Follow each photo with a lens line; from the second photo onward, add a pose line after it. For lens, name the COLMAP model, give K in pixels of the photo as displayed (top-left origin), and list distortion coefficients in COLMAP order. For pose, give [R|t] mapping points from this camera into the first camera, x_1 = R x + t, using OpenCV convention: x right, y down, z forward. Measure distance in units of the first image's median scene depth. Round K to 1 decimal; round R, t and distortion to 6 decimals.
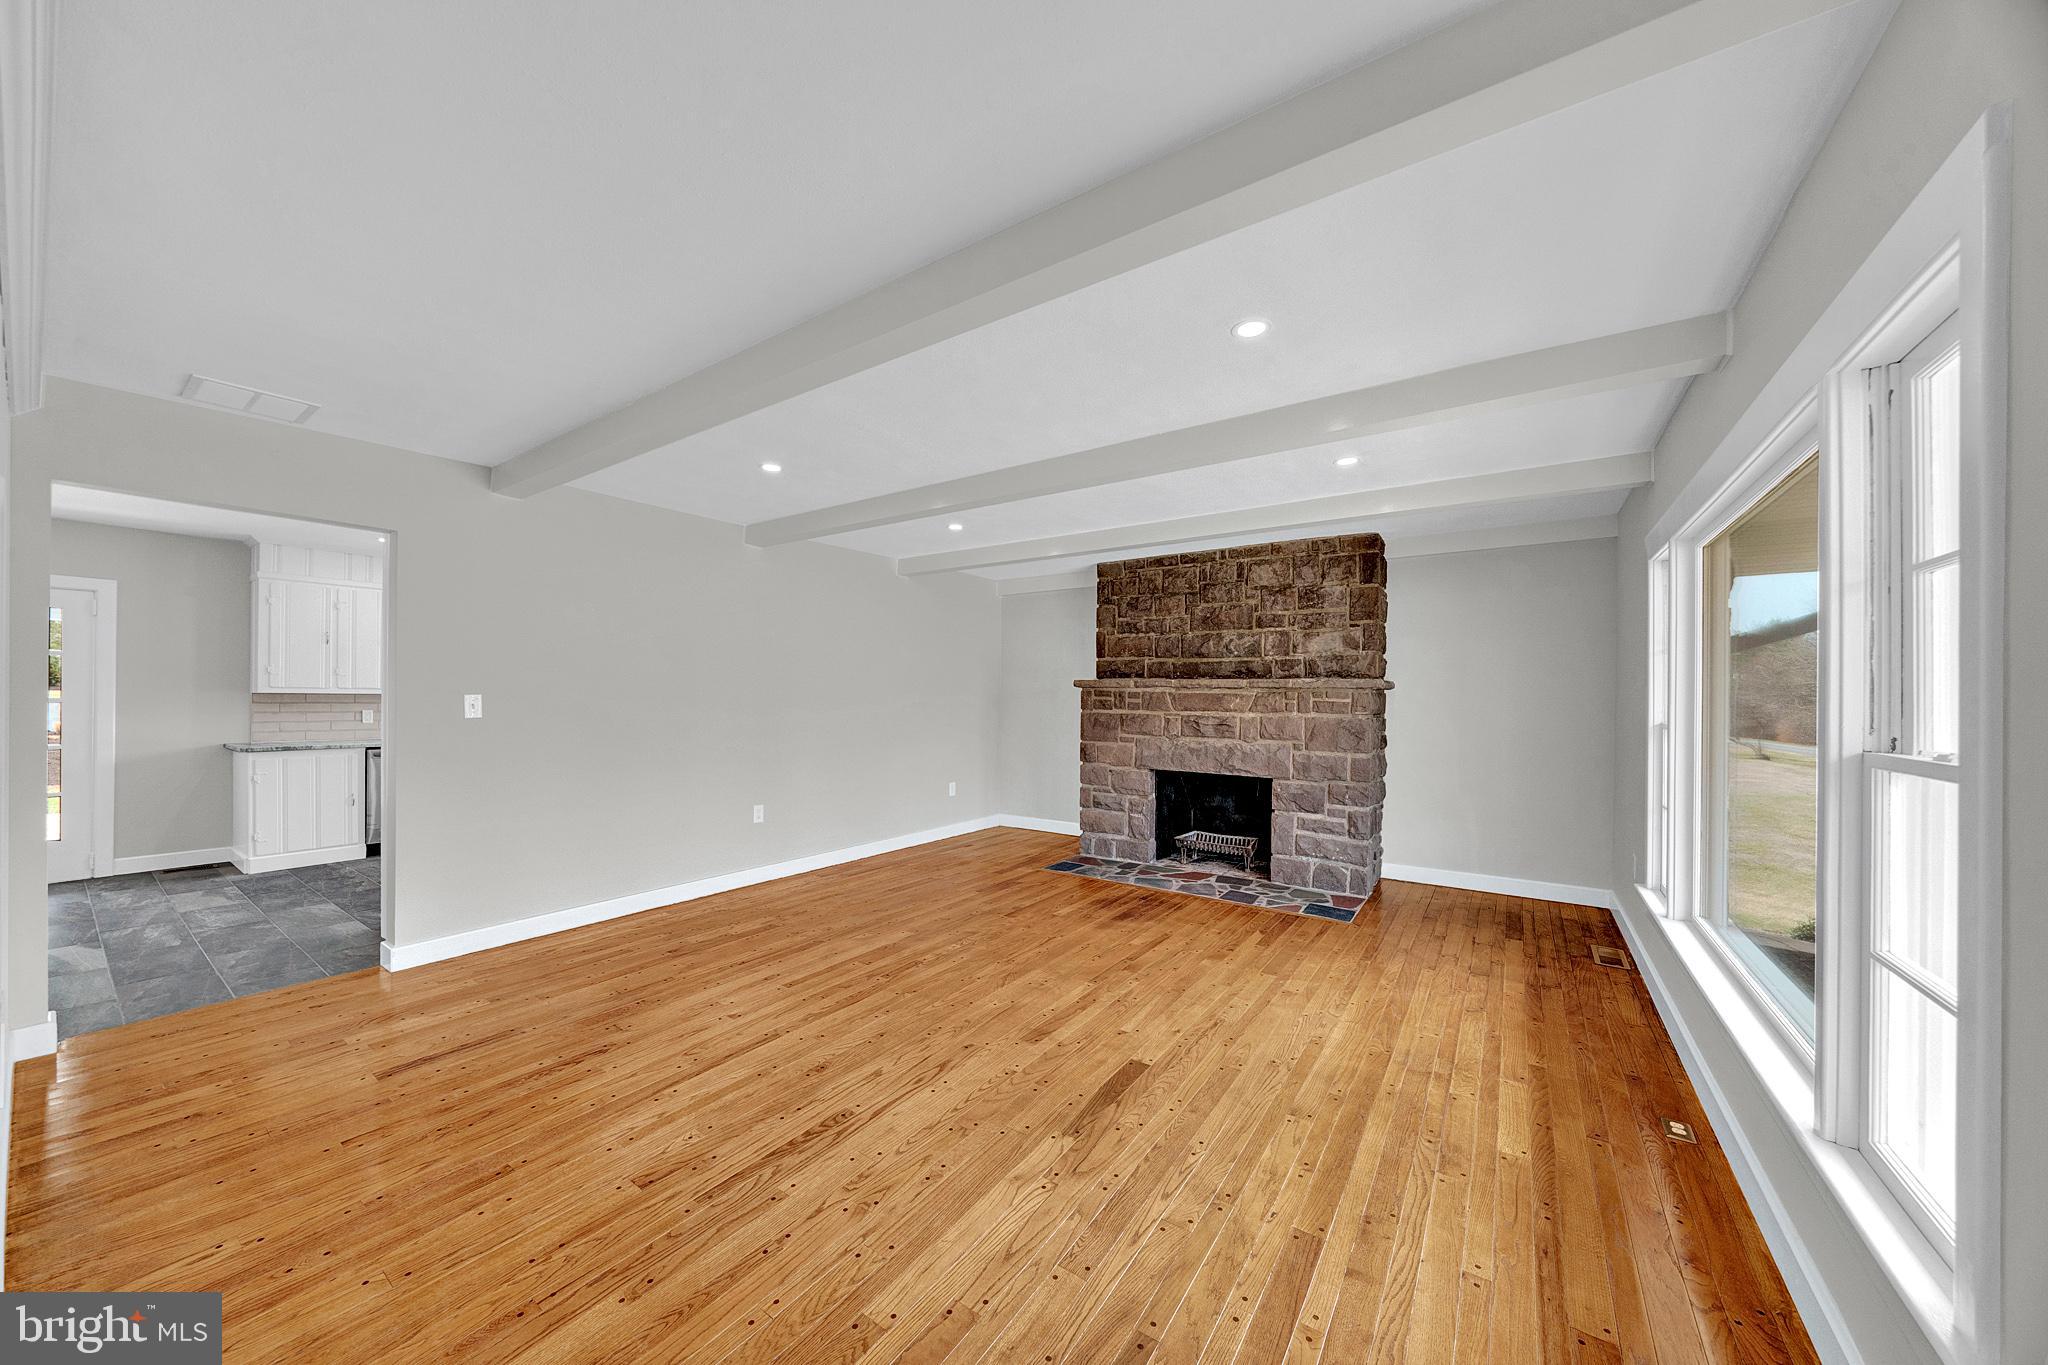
lens RADIAL K [[708.1, 0, 1011.6], [0, 708.1, 697.8], [0, 0, 1]] dist [-0.005256, 0.000334]
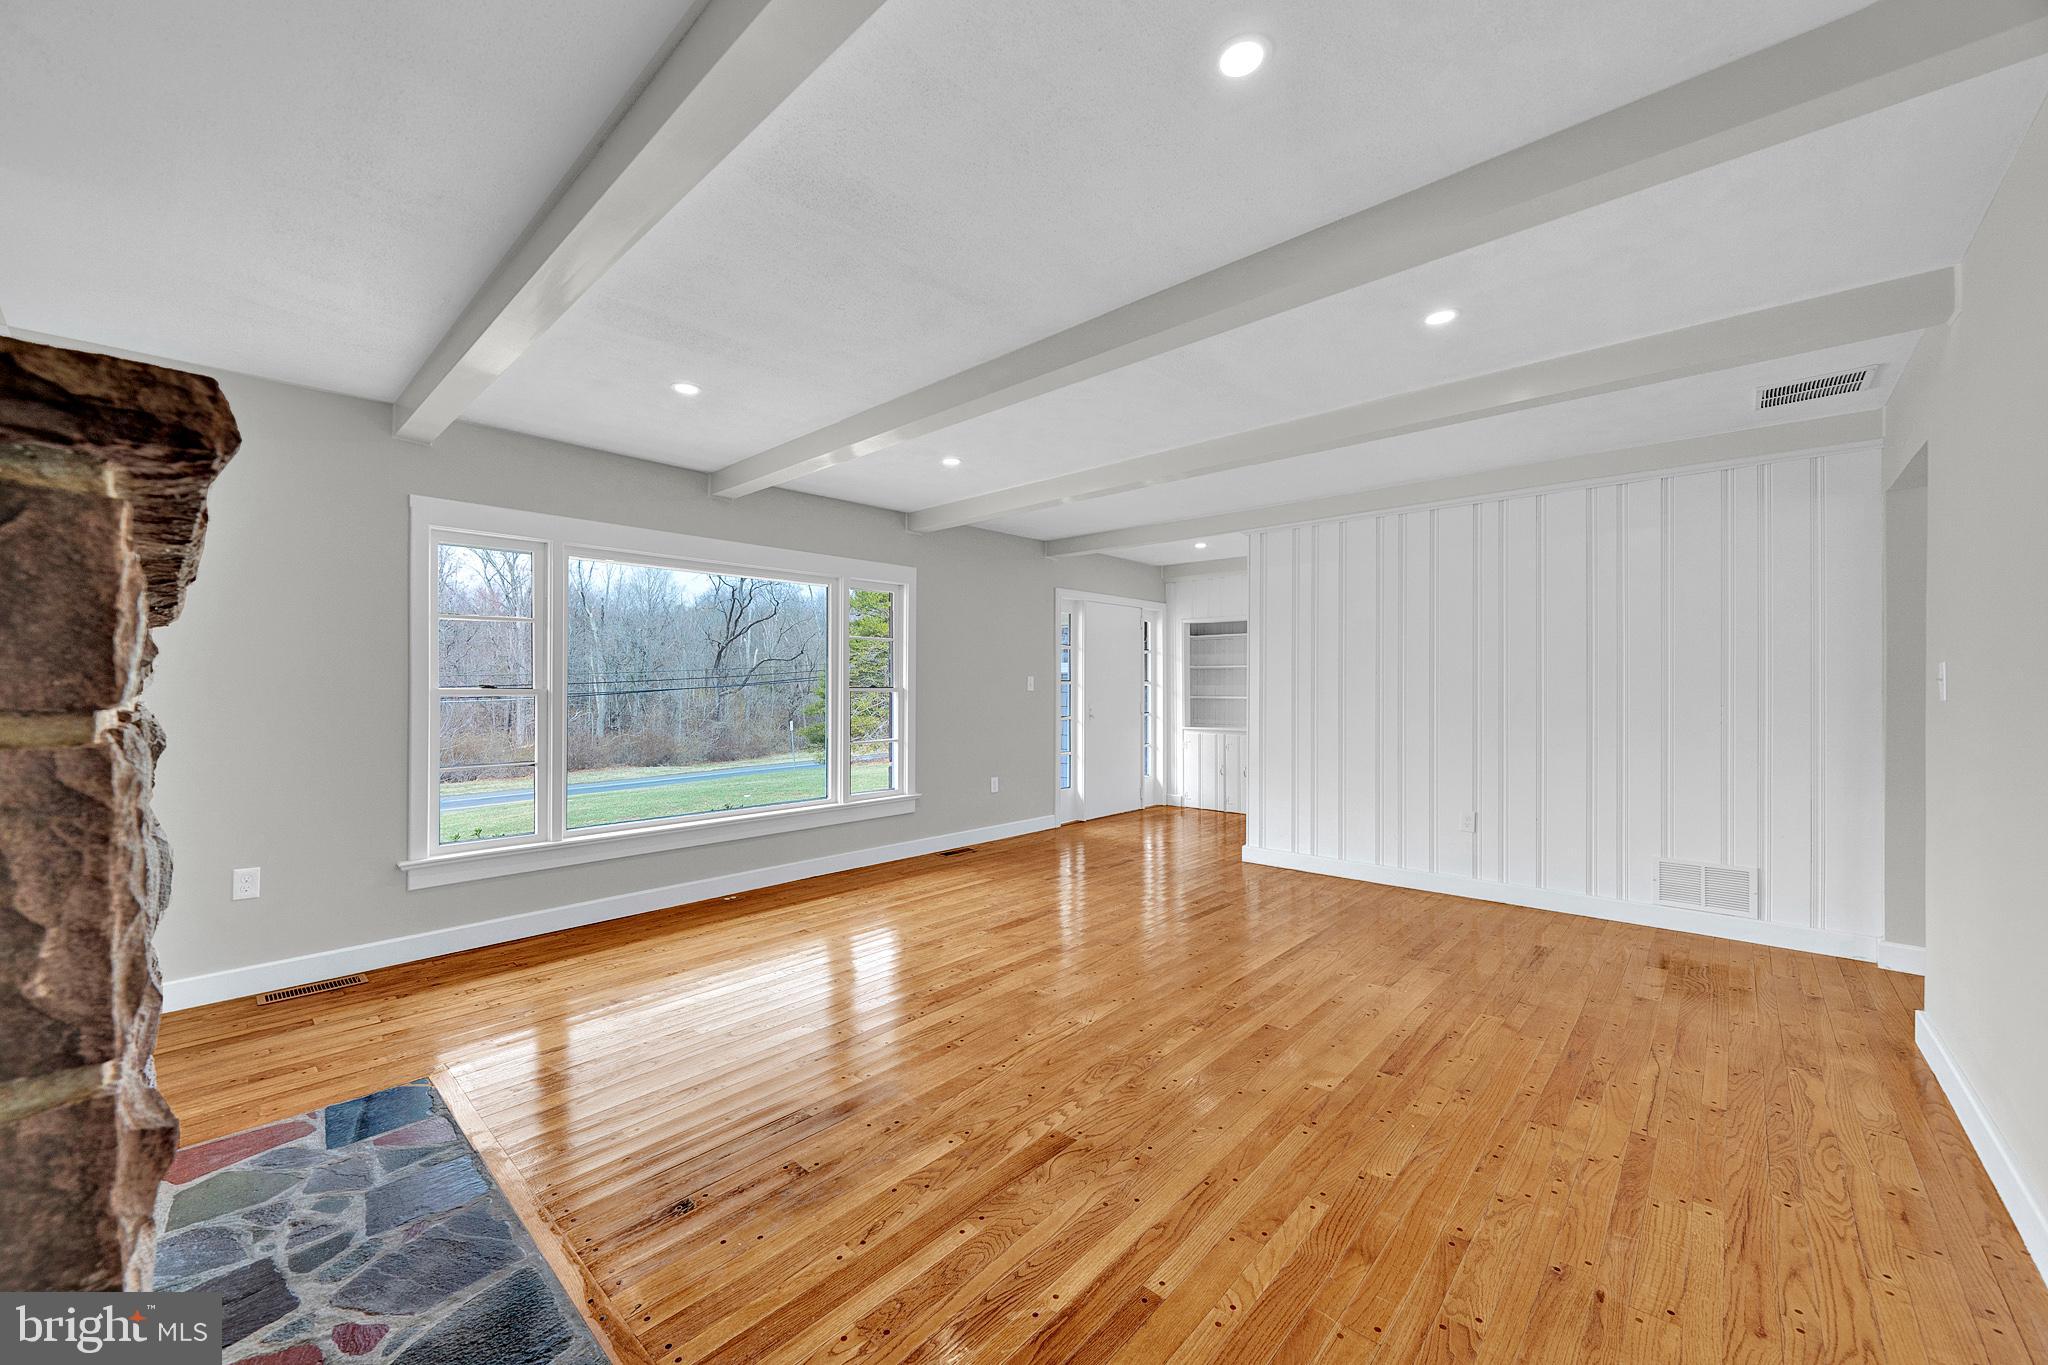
lens RADIAL K [[777.1, 0, 1020.2], [0, 777.1, 680.8], [0, 0, 1]] dist [-0.001636, 0.000043]
pose [[-0.992482, -0.006946, 0.122192, -0.029403], [-0.007377, 0.999968, -0.003070, 0.013492], [-0.122167, -0.003949, -0.992502, 1.269349]]
